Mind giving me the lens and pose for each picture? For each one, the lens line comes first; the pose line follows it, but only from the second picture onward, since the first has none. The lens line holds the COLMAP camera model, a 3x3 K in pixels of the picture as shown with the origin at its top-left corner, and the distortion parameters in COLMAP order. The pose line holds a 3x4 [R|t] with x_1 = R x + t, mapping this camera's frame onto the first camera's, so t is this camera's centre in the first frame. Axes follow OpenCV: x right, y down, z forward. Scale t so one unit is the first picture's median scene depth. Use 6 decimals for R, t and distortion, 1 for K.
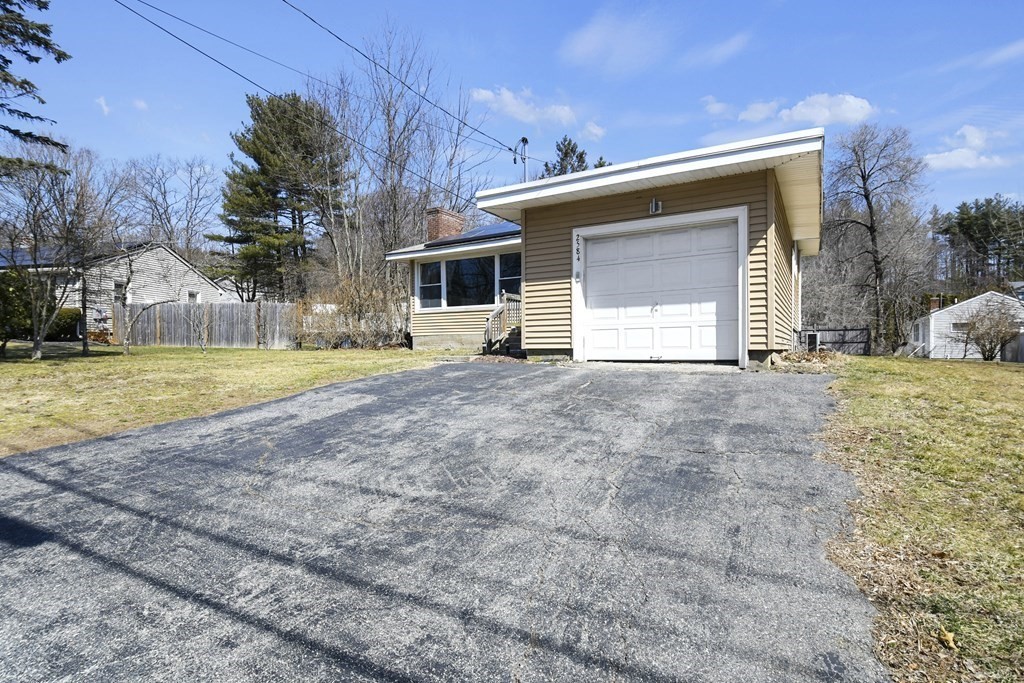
lens RADIAL K [[537.6, 0, 501.2], [0, 537.6, 351.5], [0, 0, 1]] dist [-0.005629, -0.010535]
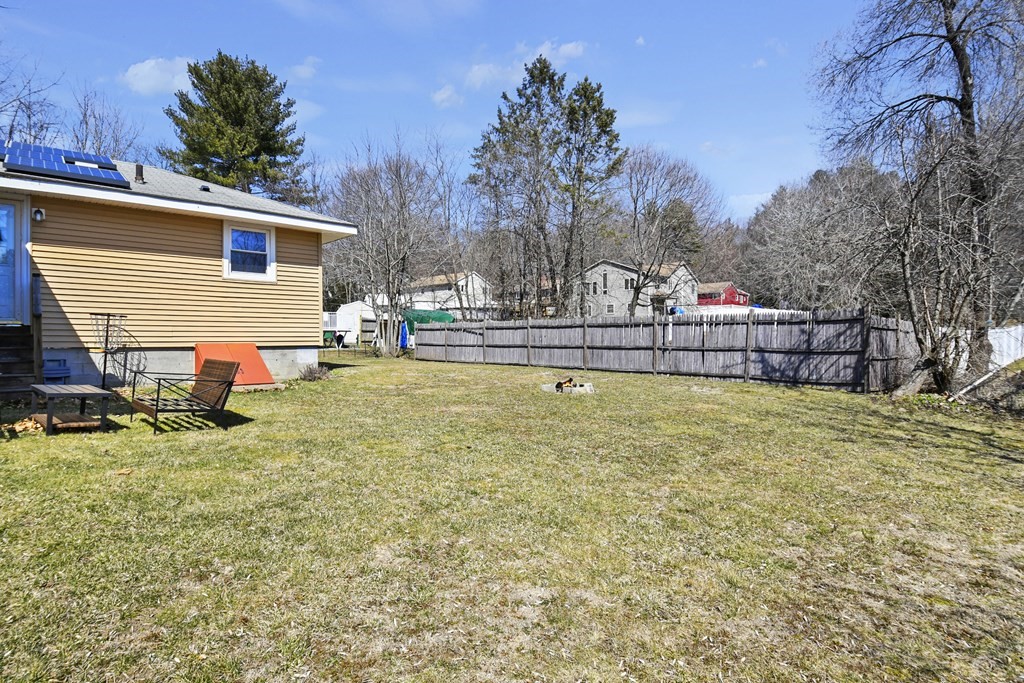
lens RADIAL K [[523.8, 0, 512.4], [0, 523.8, 352.6], [0, 0, 1]] dist [-0.016787, -0.000818]
pose [[0.958285, 0.011626, -0.285577, 1.578635], [-0.004132, 0.999632, 0.026828, -0.078197], [0.285783, -0.024529, 0.957980, 1.598725]]
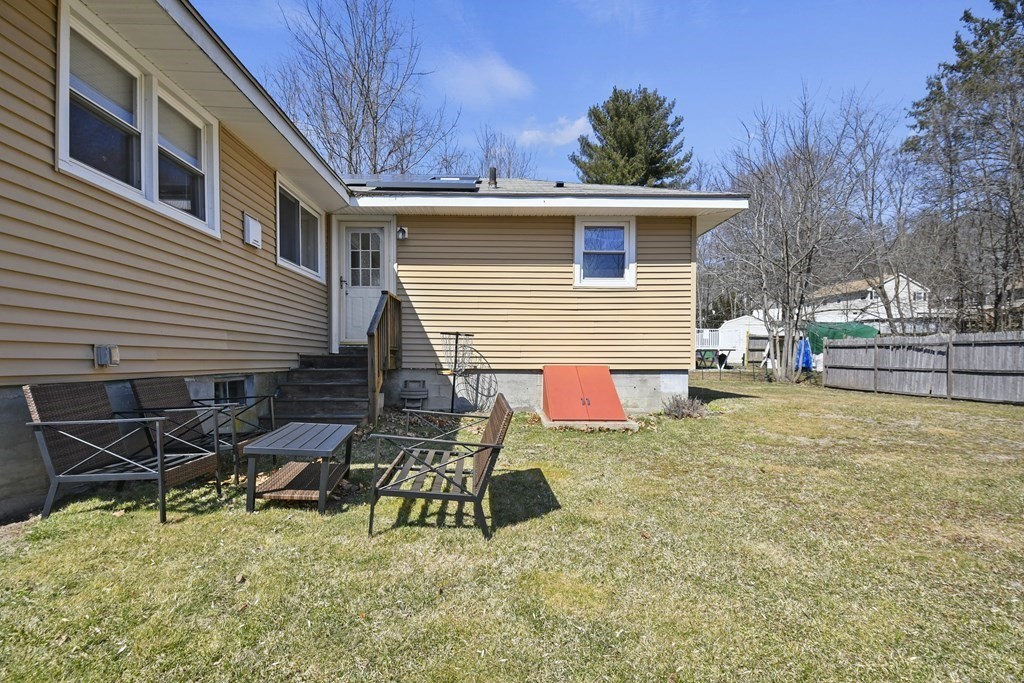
lens RADIAL K [[502.5, 0, 506.6], [0, 502.5, 370.2], [0, 0, 1]] dist [-0.013362, -0.006801]
pose [[0.521208, 0.029216, -0.852930, 1.374556], [-0.006405, 0.999520, 0.030323, -0.083723], [0.853406, -0.010342, 0.521145, 1.912425]]
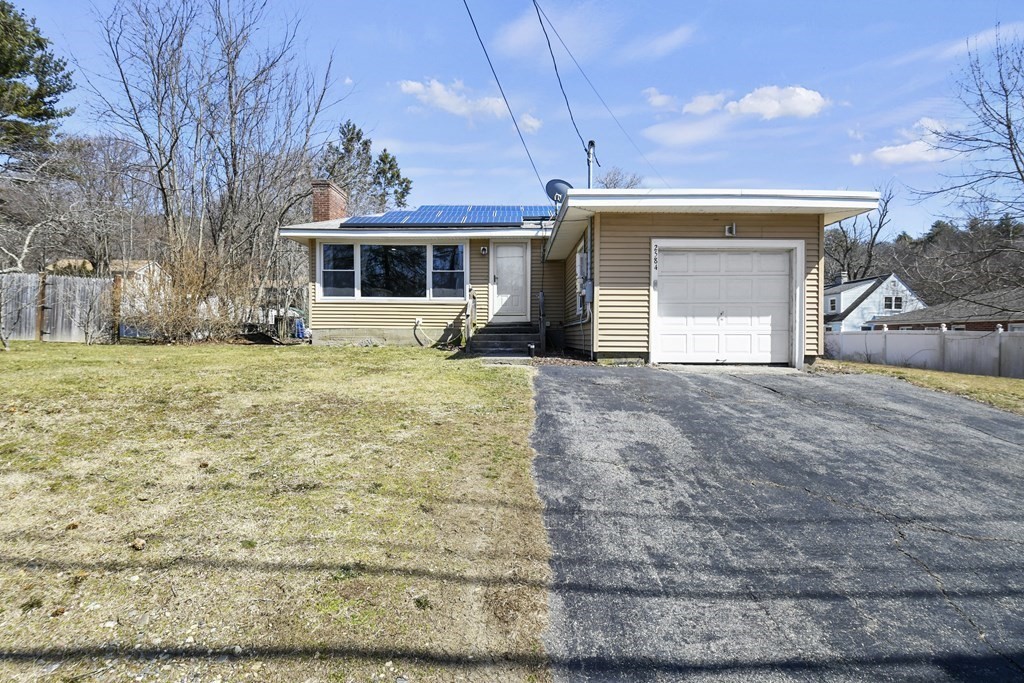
lens RADIAL K [[523.8, 0, 508.8], [0, 523.8, 341.3], [0, 0, 1]] dist [-0.016787, -0.000818]
pose [[0.859451, 0.009885, 0.511123, -0.598067], [-0.010386, 0.999944, -0.001874, -0.020604], [-0.511113, -0.003699, 0.859506, 0.244114]]
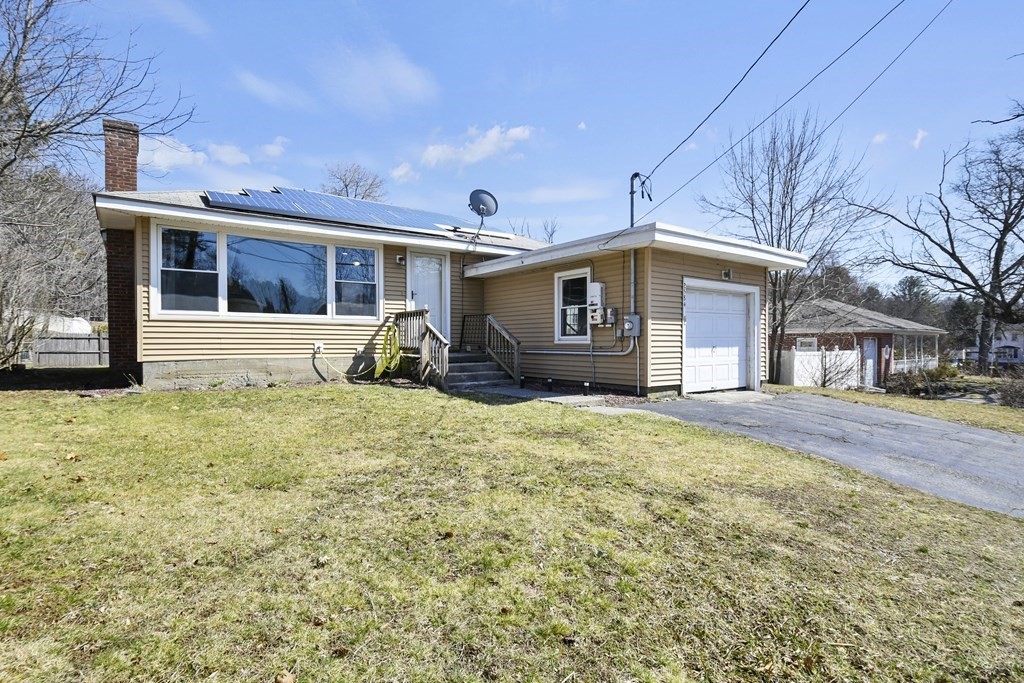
lens RADIAL K [[537.6, 0, 516.7], [0, 537.6, 340.8], [0, 0, 1]] dist [-0.005629, -0.010535]
pose [[0.358235, 0.011256, 0.933564, -0.974488], [0.001372, 0.999920, -0.012583, -0.077990], [-0.933630, 0.005788, 0.358191, 0.872951]]
